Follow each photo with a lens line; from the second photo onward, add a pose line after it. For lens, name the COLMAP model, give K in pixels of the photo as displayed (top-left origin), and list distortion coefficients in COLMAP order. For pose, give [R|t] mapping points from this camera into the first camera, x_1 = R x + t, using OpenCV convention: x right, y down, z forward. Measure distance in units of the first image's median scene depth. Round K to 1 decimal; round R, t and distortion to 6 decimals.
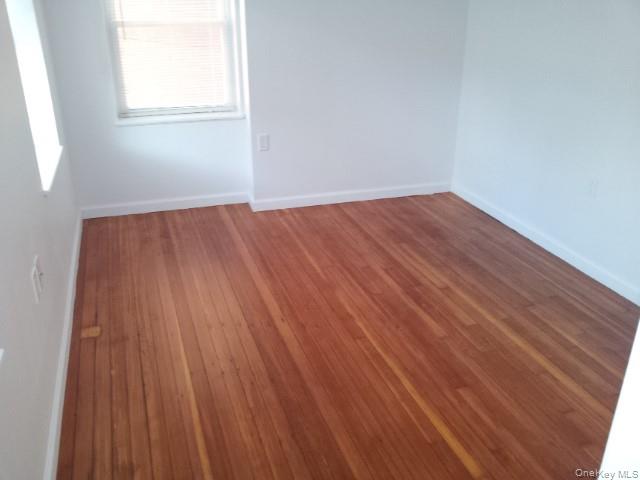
lens RADIAL K [[567.4, 0, 321.5], [0, 567.4, 239.6], [0, 0, 1]] dist [-0.006517, -0.056547]
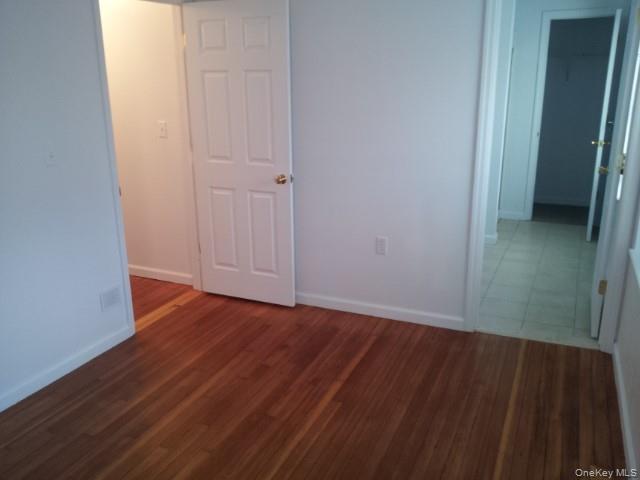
lens RADIAL K [[567.4, 0, 322.9], [0, 567.4, 241.7], [0, 0, 1]] dist [-0.006517, -0.056547]
pose [[-0.745485, -0.172163, 0.643904, -0.582918], [0.274740, 0.800803, 0.532196, -0.685892], [-0.607265, 0.573650, -0.549686, 1.525714]]
